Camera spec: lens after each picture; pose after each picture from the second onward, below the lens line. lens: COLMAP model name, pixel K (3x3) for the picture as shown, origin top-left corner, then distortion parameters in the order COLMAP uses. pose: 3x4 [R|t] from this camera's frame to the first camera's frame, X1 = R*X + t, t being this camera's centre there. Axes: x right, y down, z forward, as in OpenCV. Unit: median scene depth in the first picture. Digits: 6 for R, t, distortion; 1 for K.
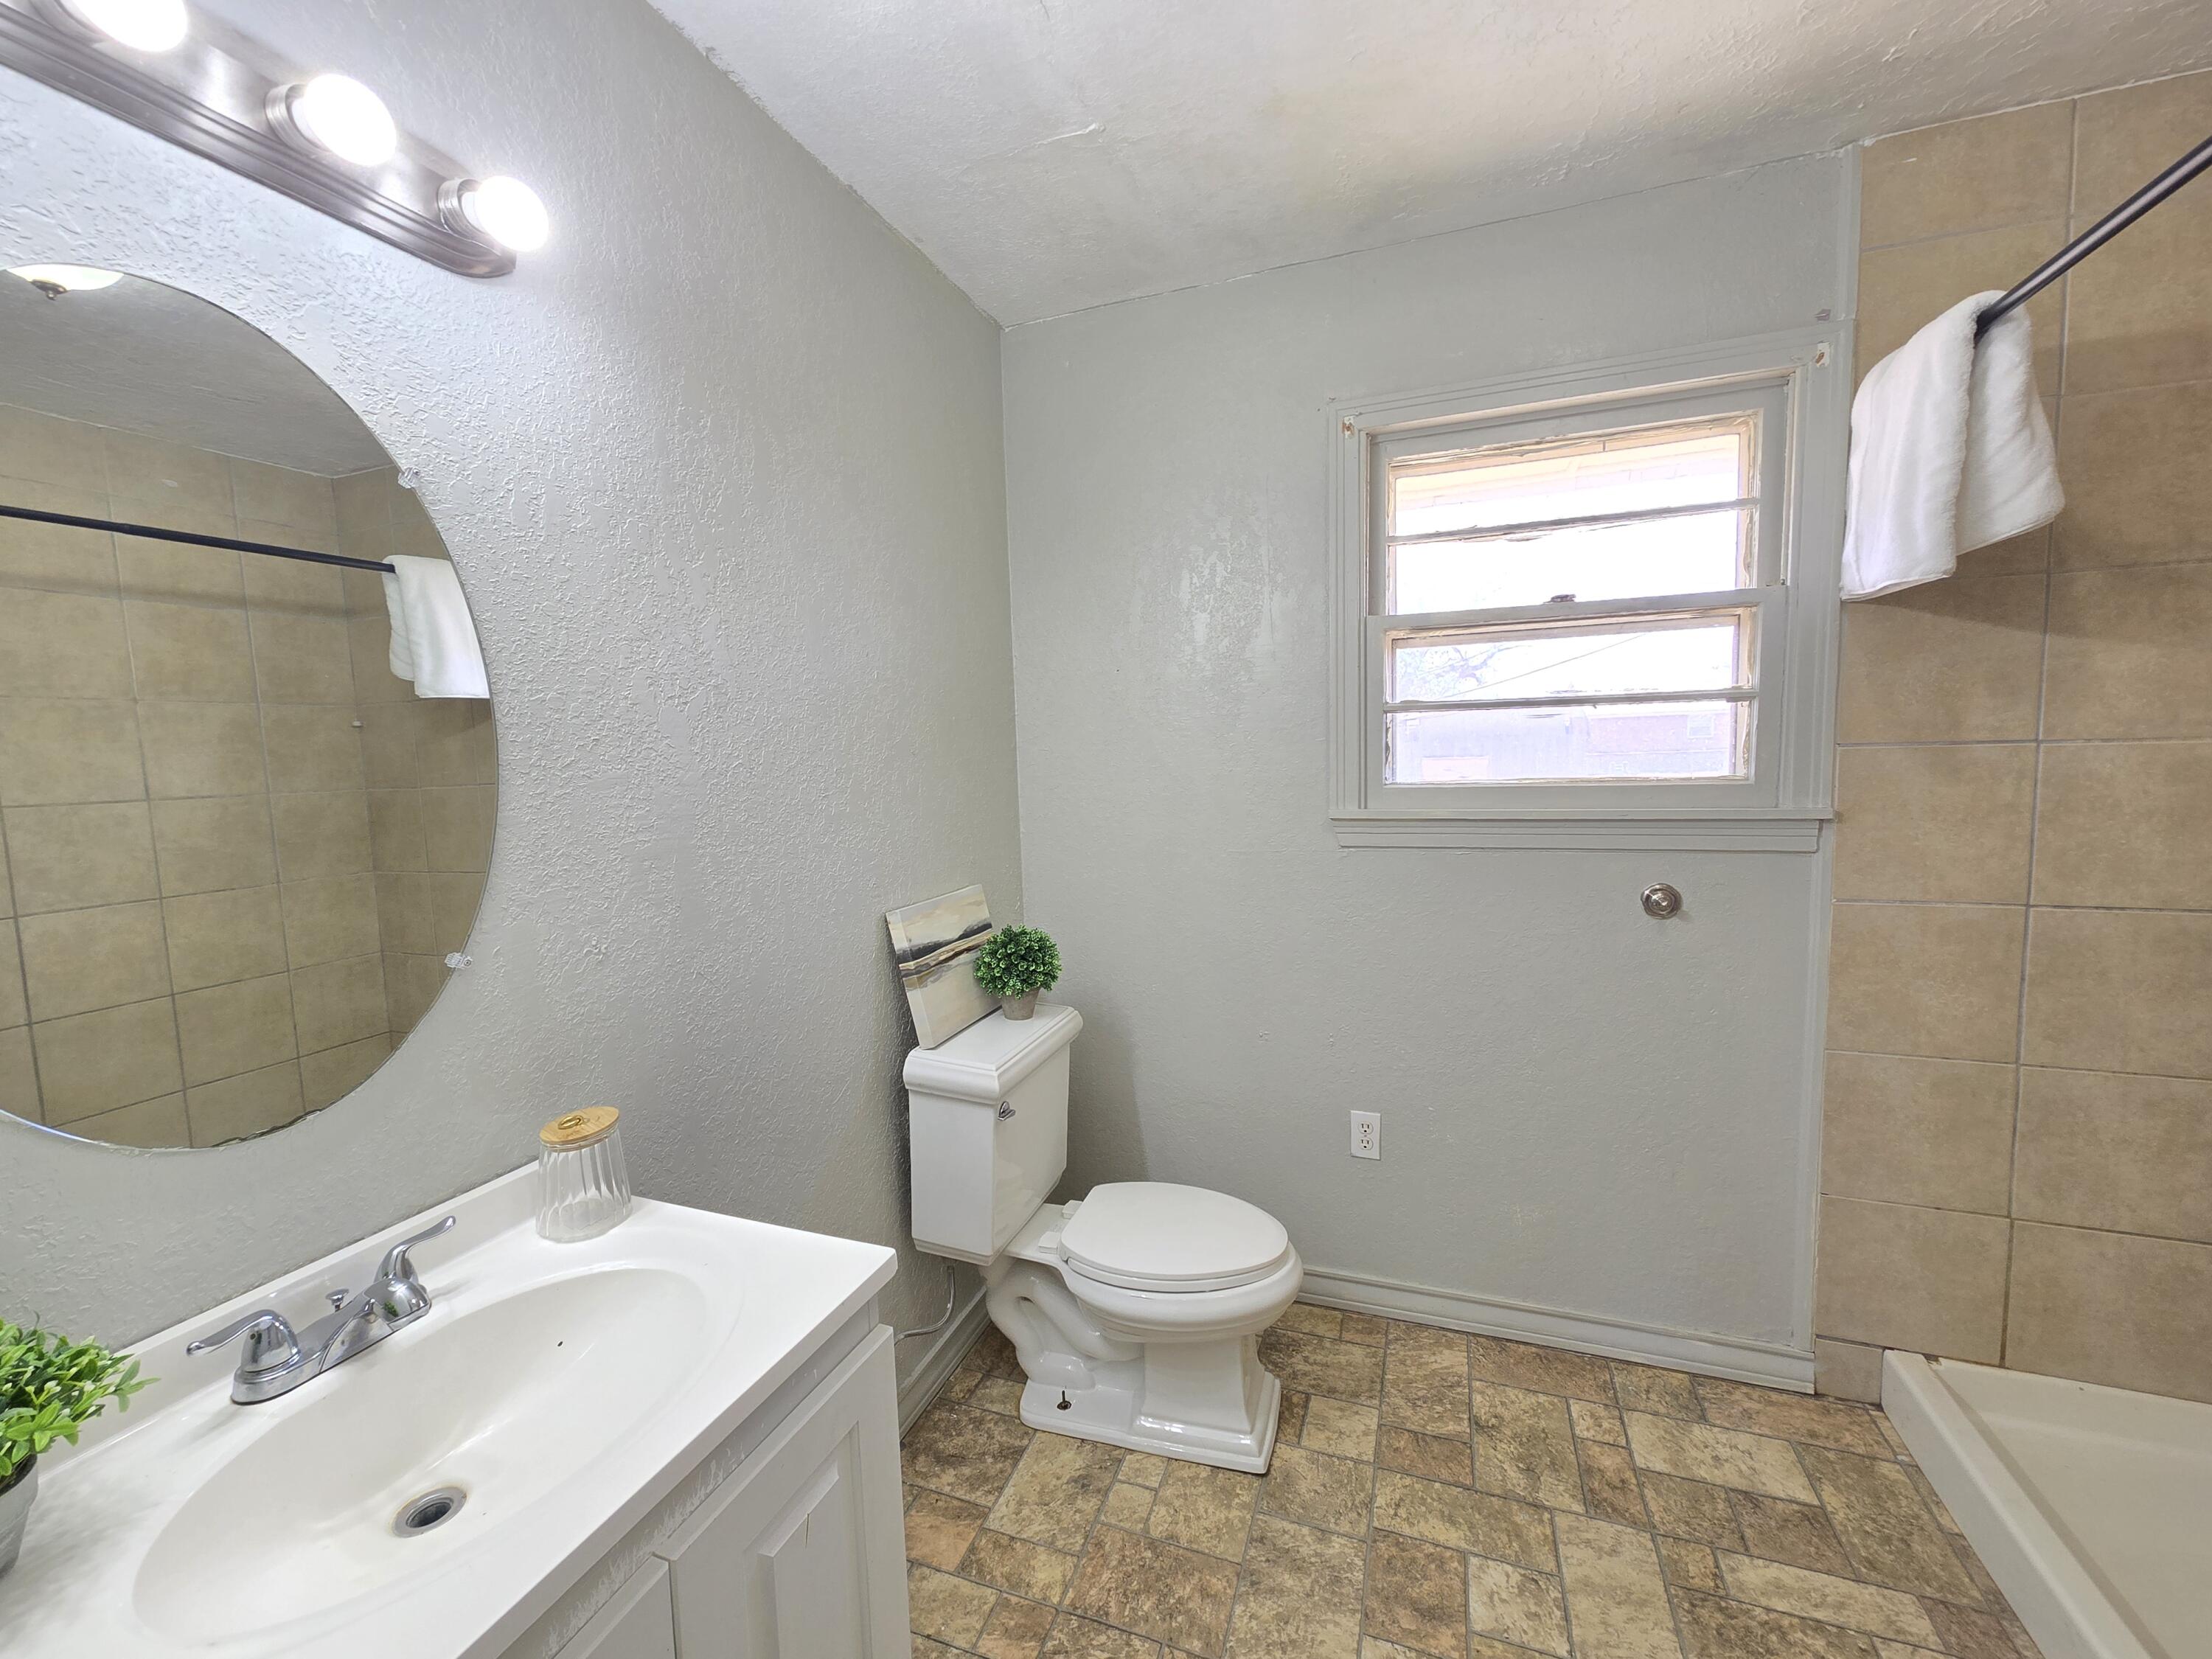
lens RADIAL K [[907.9, 0, 1105.9], [0, 907.9, 824.2], [0, 0, 1]] dist [-0.003403, 0.003920]
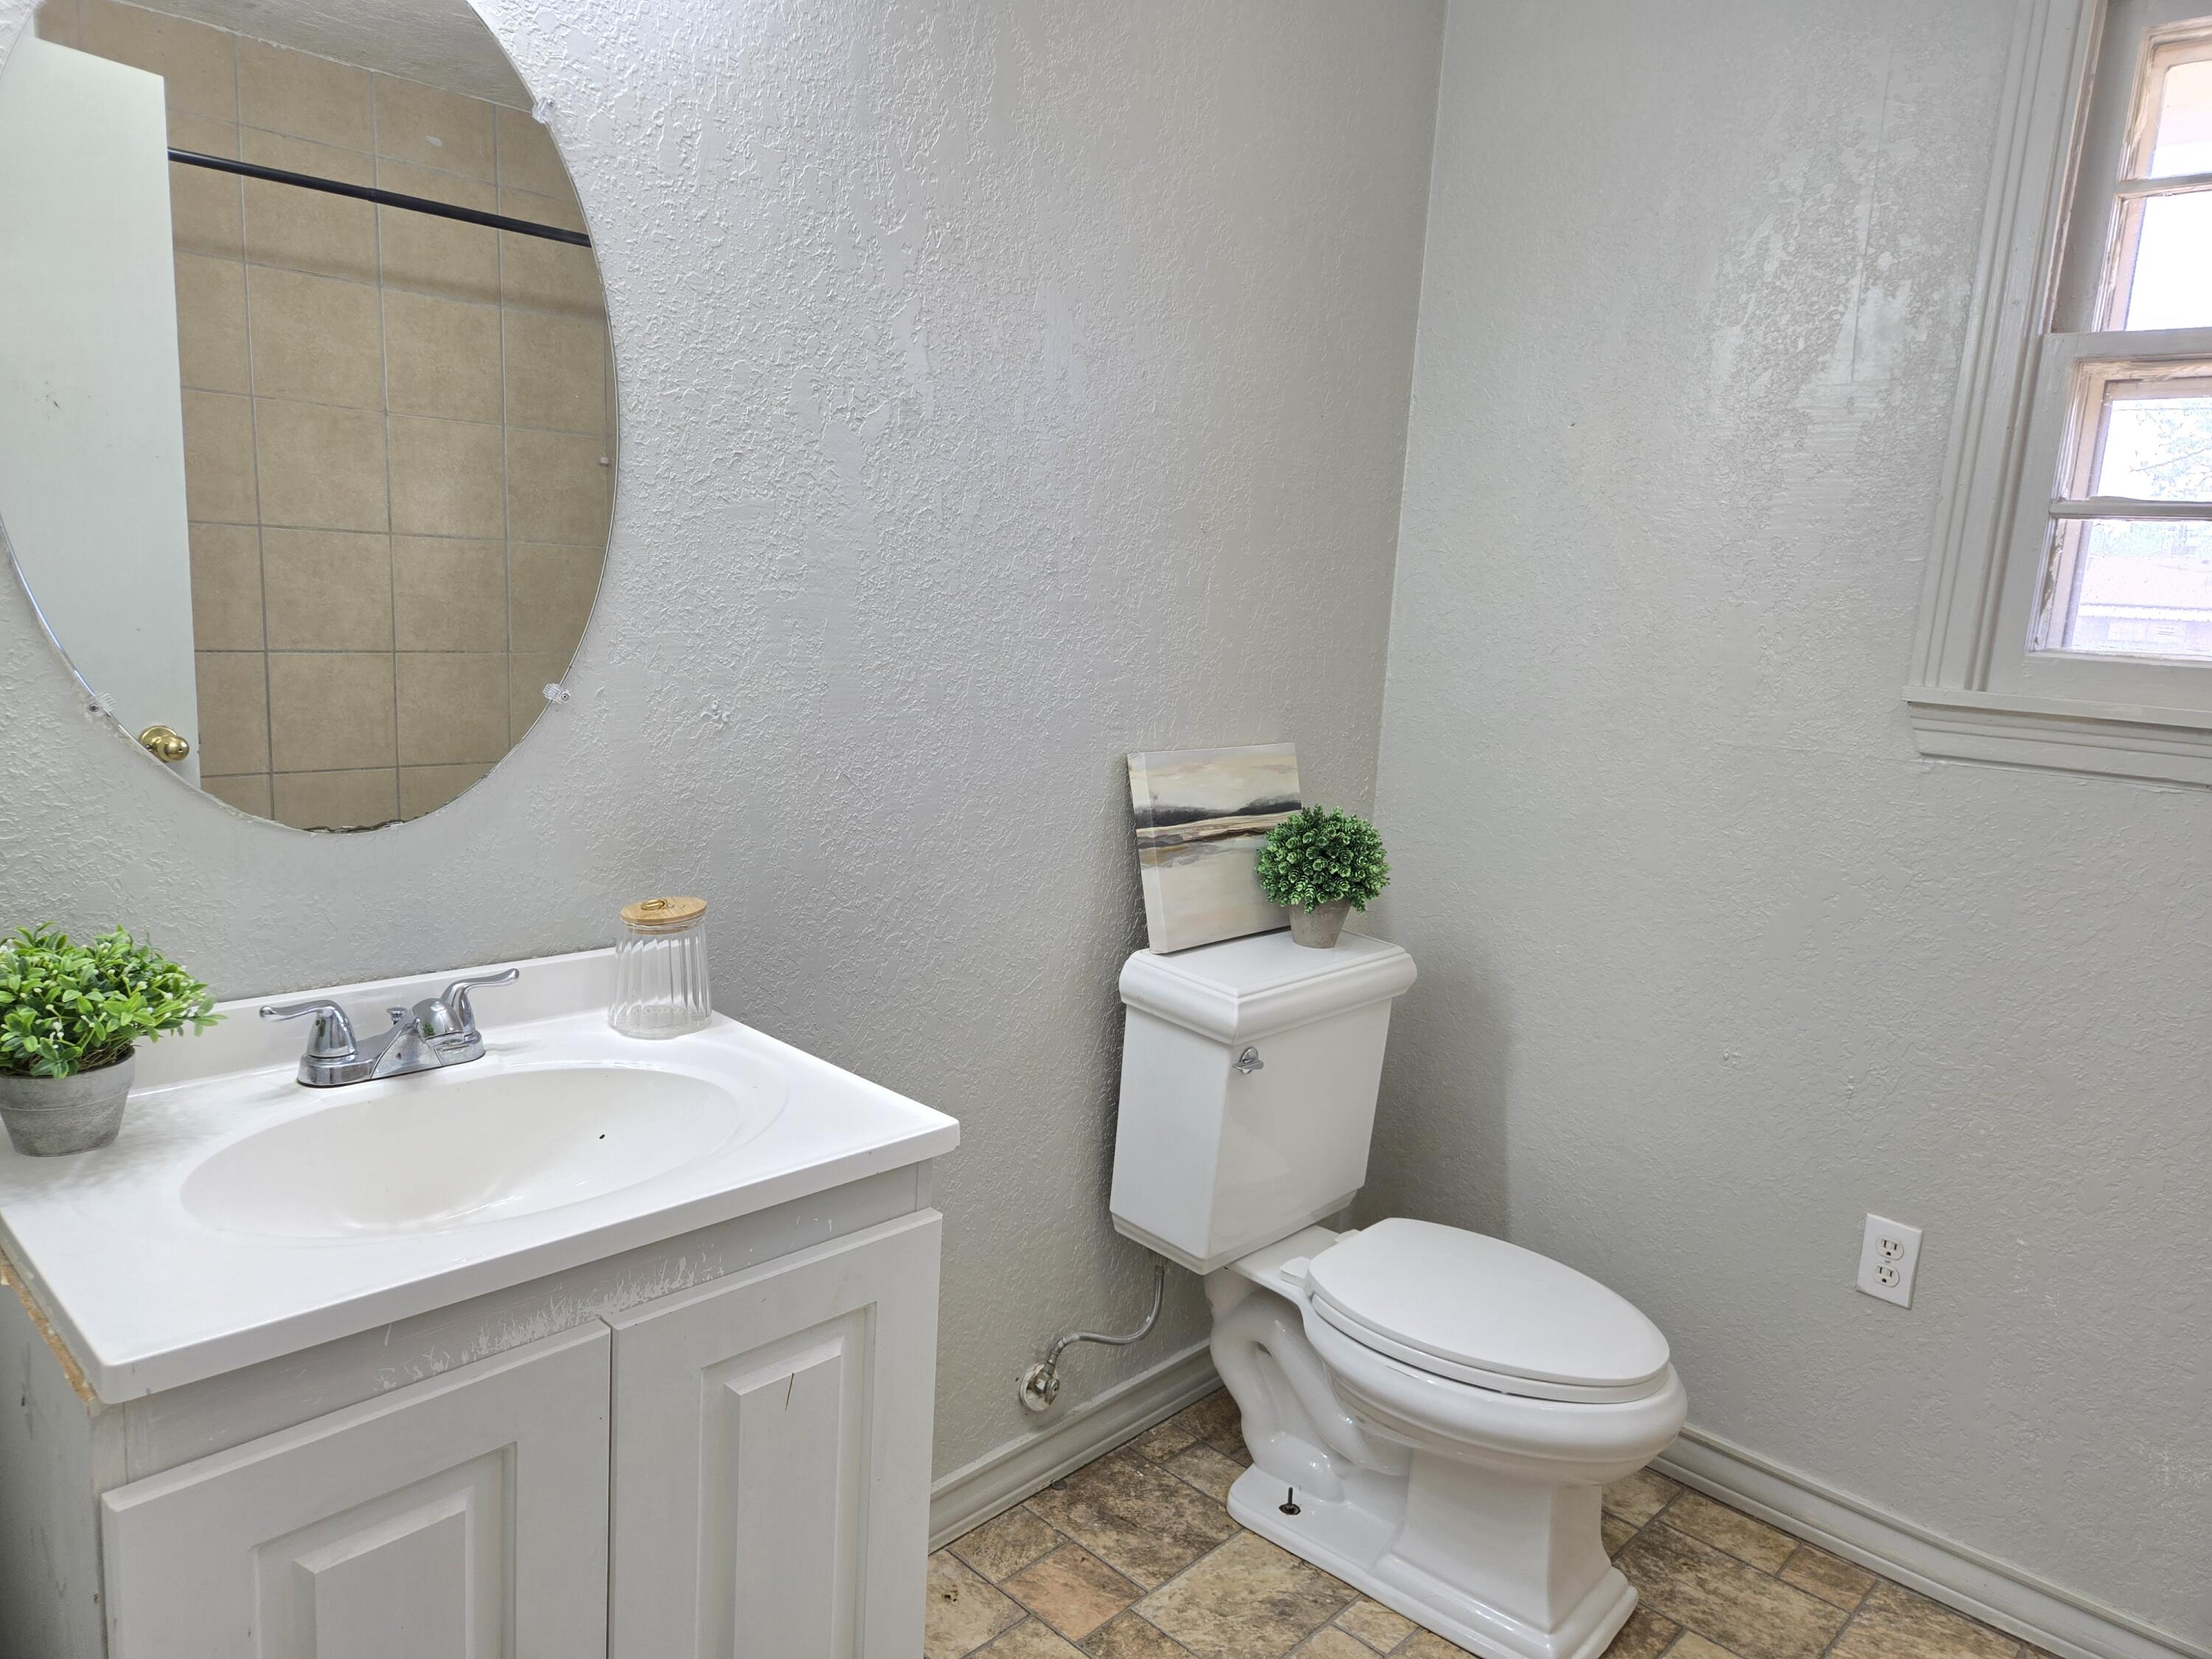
lens RADIAL K [[1488.3, 0, 1106.0], [0, 1488.3, 829.5], [0, 0, 1]] dist [0.060422, -0.032488]
pose [[0.914788, 0.145400, -0.376858, 0.179875], [-0.116122, 0.988248, 0.099410, 0.041915], [0.386883, -0.047178, 0.920921, -0.067874]]
